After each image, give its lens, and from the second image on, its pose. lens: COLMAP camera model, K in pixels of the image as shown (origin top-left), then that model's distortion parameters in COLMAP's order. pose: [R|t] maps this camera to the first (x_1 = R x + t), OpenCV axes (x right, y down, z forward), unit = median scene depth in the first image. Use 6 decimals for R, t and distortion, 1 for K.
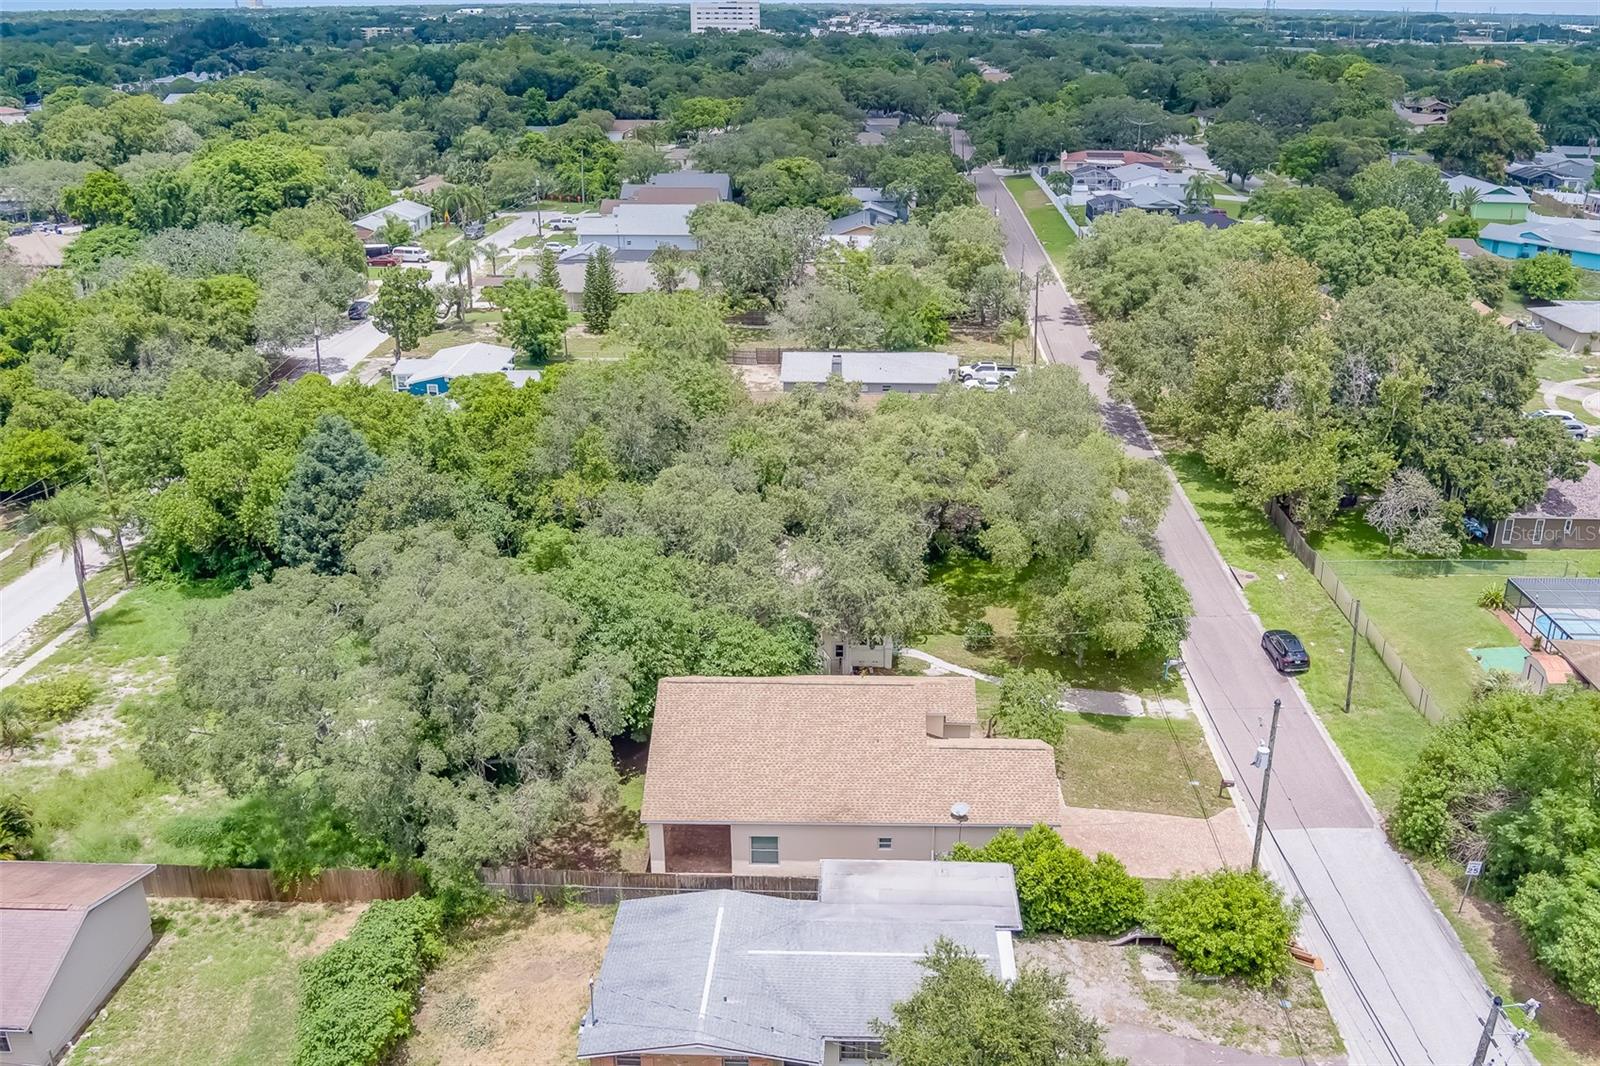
lens RADIAL K [[1341.3, 0, 804.5], [0, 1341.3, 510.8], [0, 0, 1]] dist [-0.079852, 0.045599]
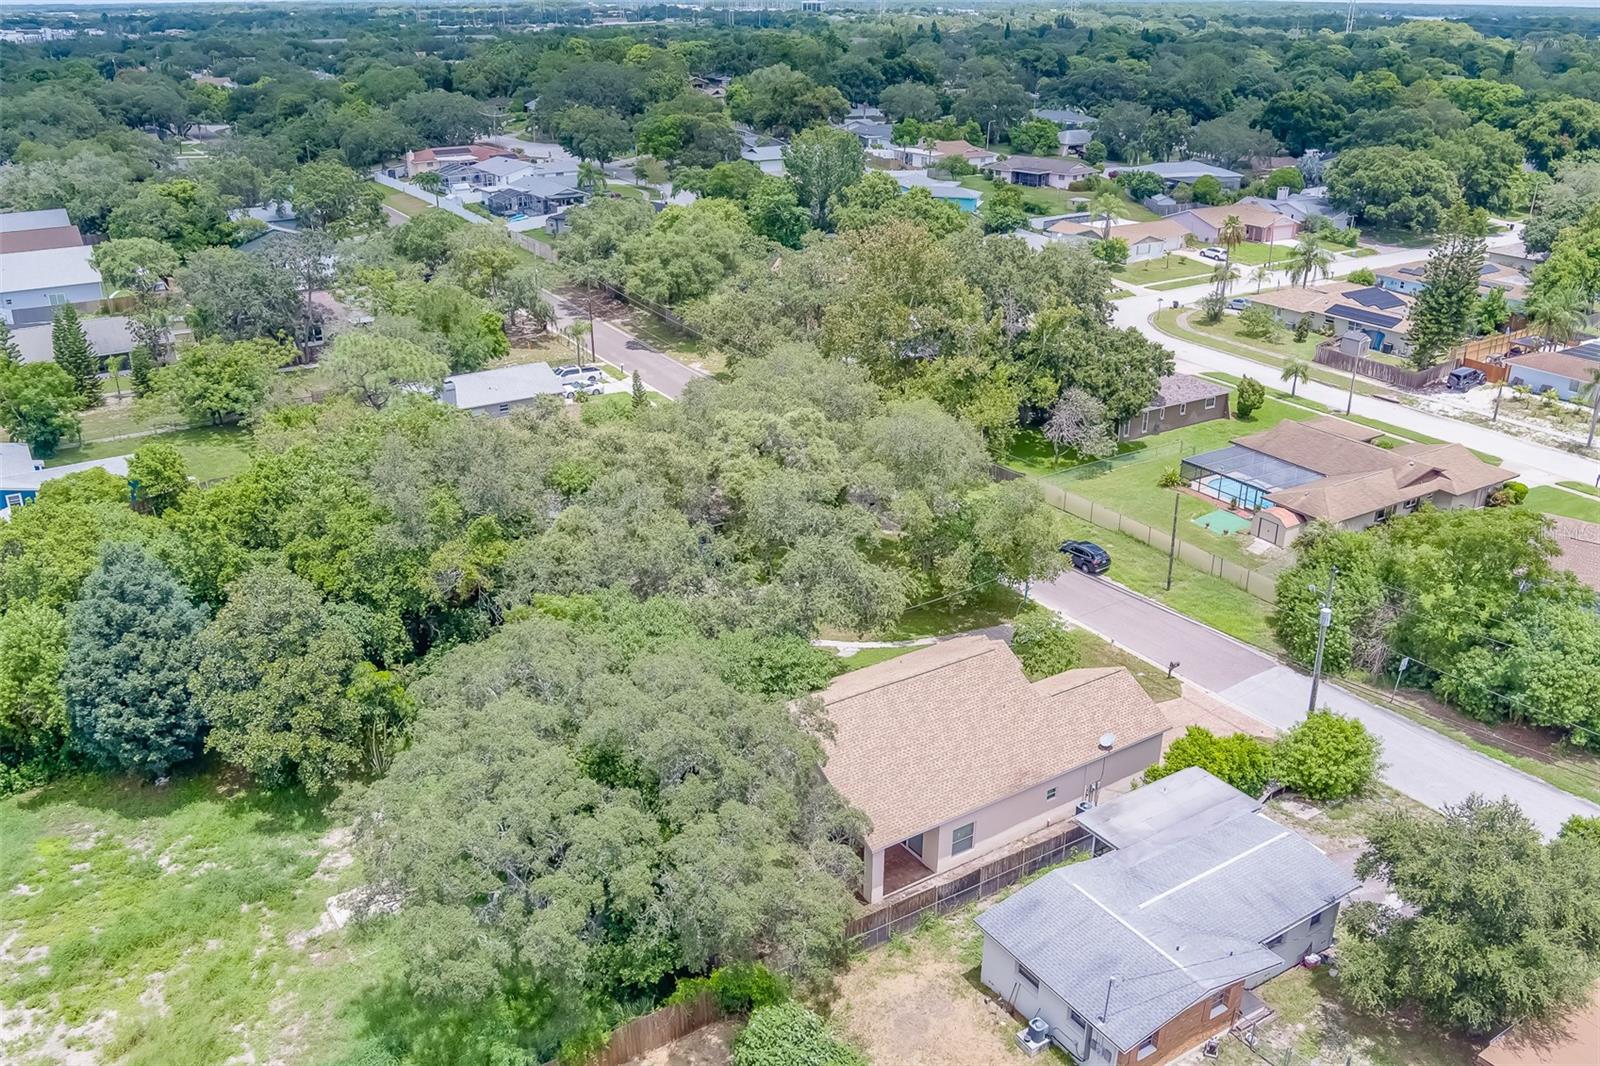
lens RADIAL K [[1341.3, 0, 804.5], [0, 1341.3, 510.8], [0, 0, 1]] dist [-0.079852, 0.045599]
pose [[0.825343, -0.210745, 0.523828, -0.383954], [0.207463, 0.976028, 0.065794, -0.051959], [-0.525137, 0.054372, 0.849279, 0.117717]]
